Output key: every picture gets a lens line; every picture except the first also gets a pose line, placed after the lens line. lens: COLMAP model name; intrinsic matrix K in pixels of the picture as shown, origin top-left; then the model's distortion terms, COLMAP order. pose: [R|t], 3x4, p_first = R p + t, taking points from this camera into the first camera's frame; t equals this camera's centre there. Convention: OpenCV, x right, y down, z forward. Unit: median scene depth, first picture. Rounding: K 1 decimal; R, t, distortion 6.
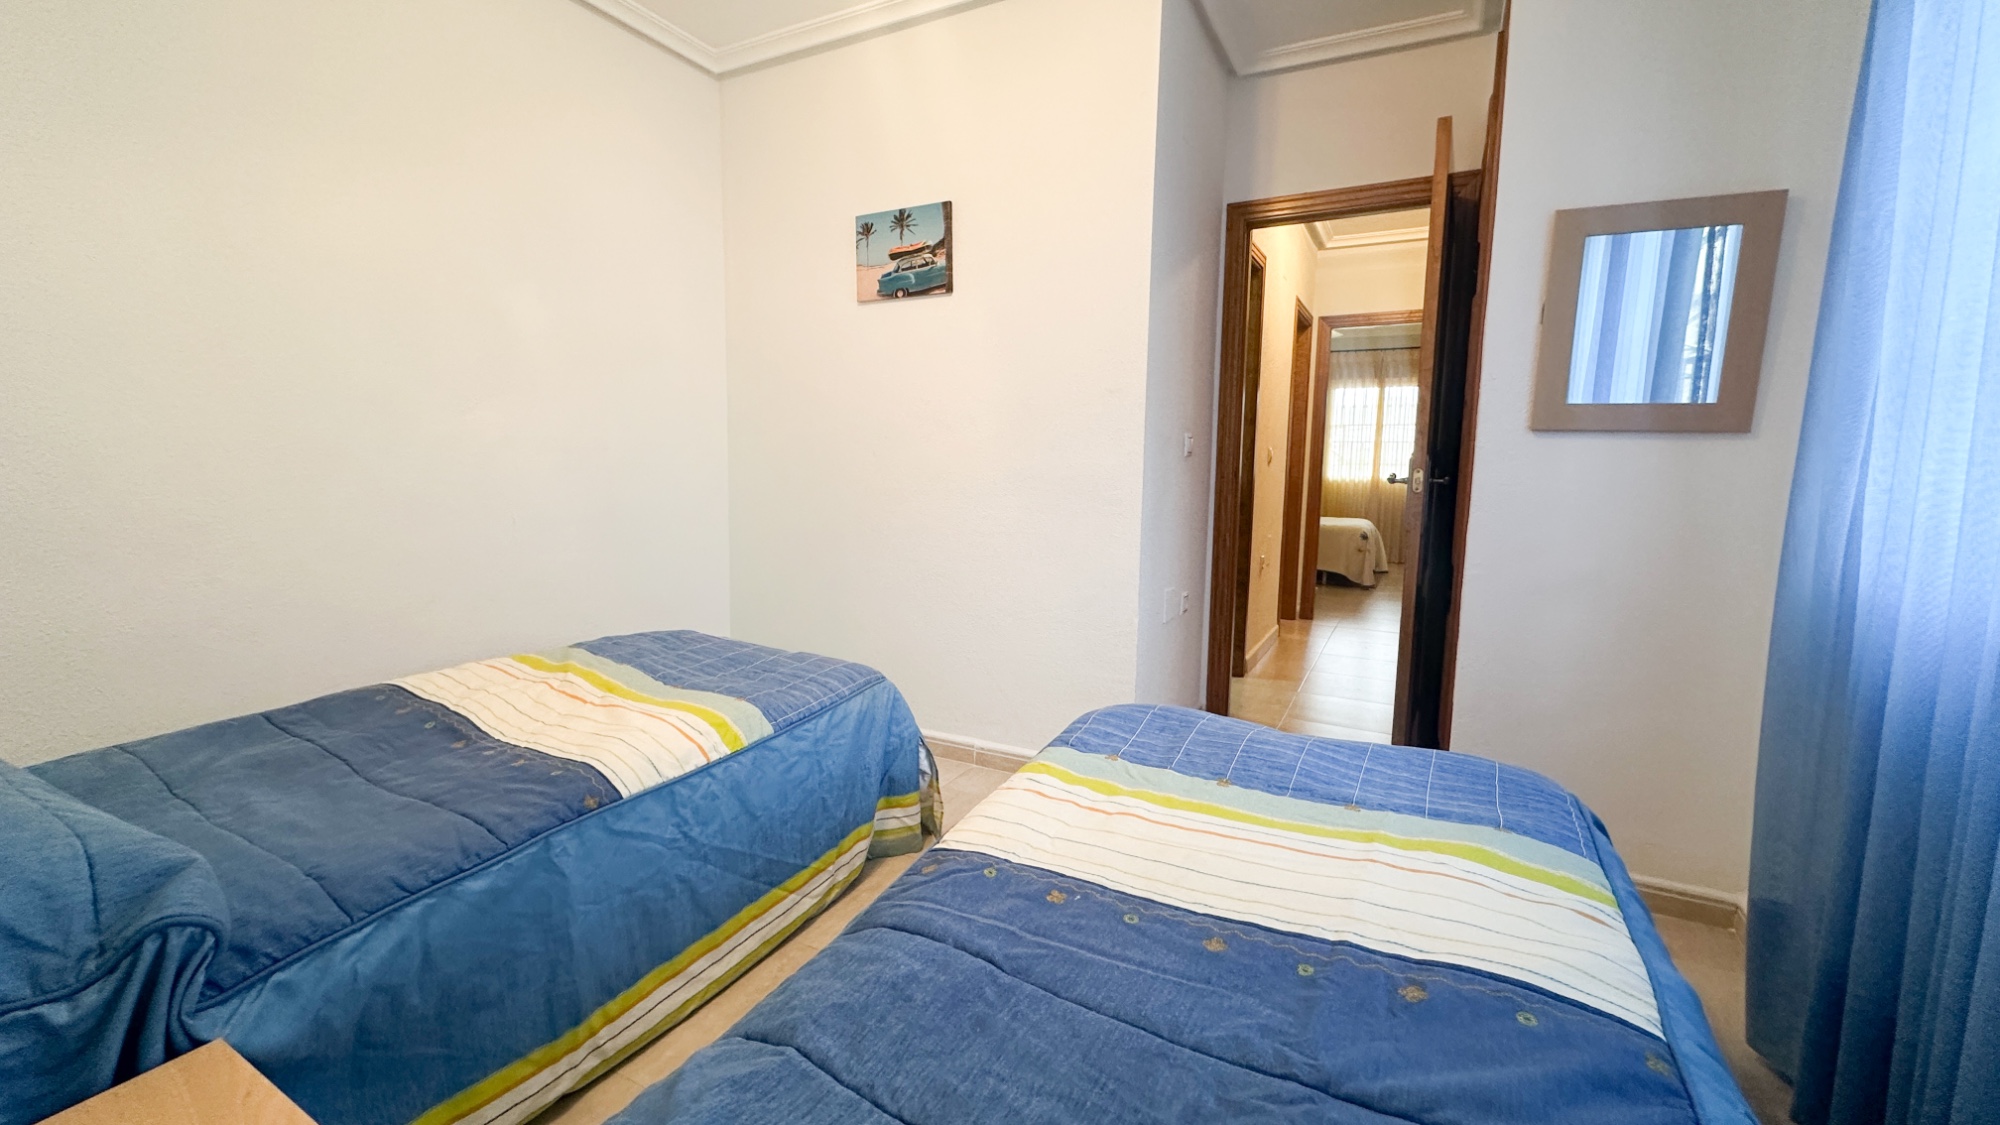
lens RADIAL K [[791.5, 0, 999.0], [0, 791.5, 557.6], [0, 0, 1]] dist [0.000320, 0.000093]
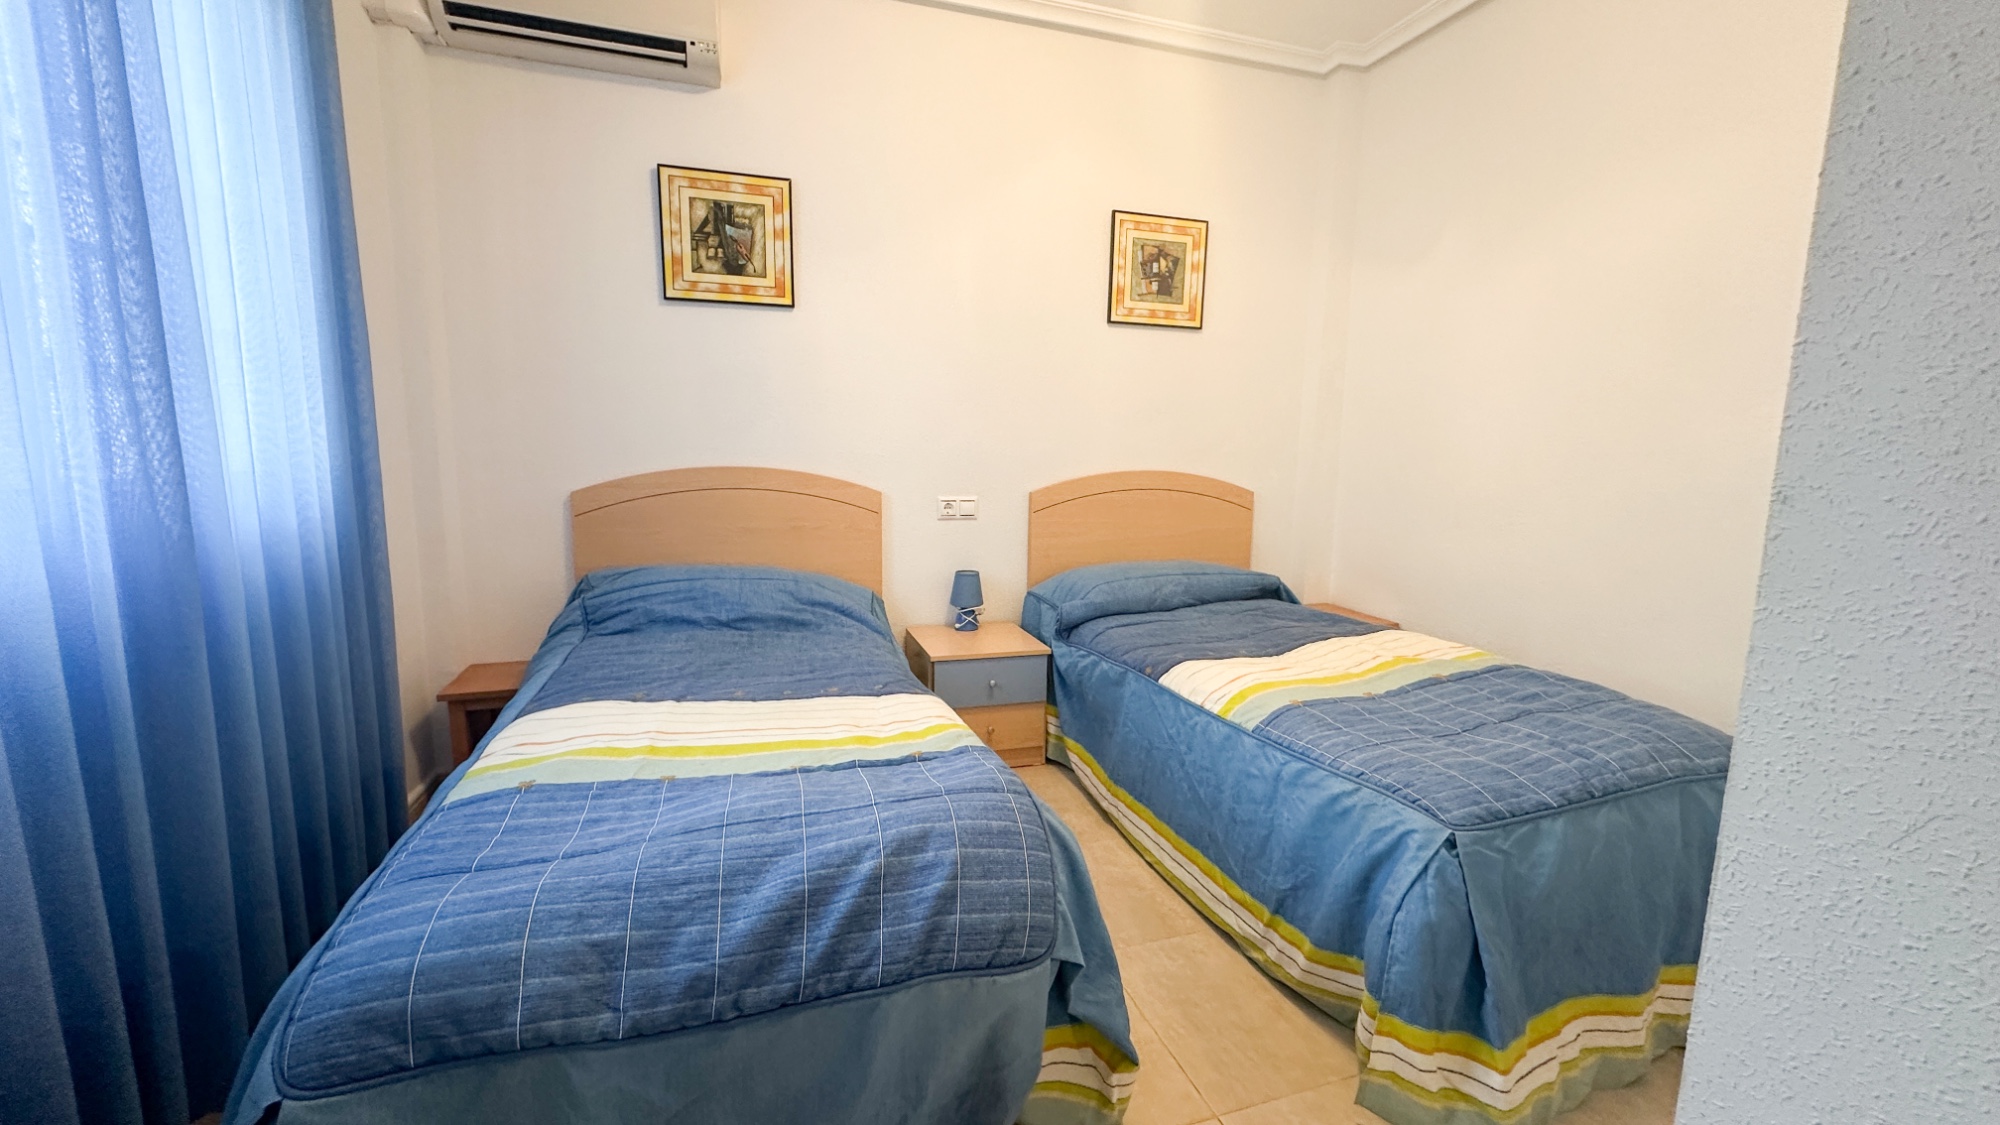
lens RADIAL K [[791.5, 0, 1003.8], [0, 791.5, 568.4], [0, 0, 1]] dist [0.000320, 0.000093]
pose [[-0.700957, 0.051768, -0.711323, 0.655868], [-0.134336, 0.969927, 0.202967, -0.143052], [0.700438, 0.237828, -0.672922, 1.455085]]
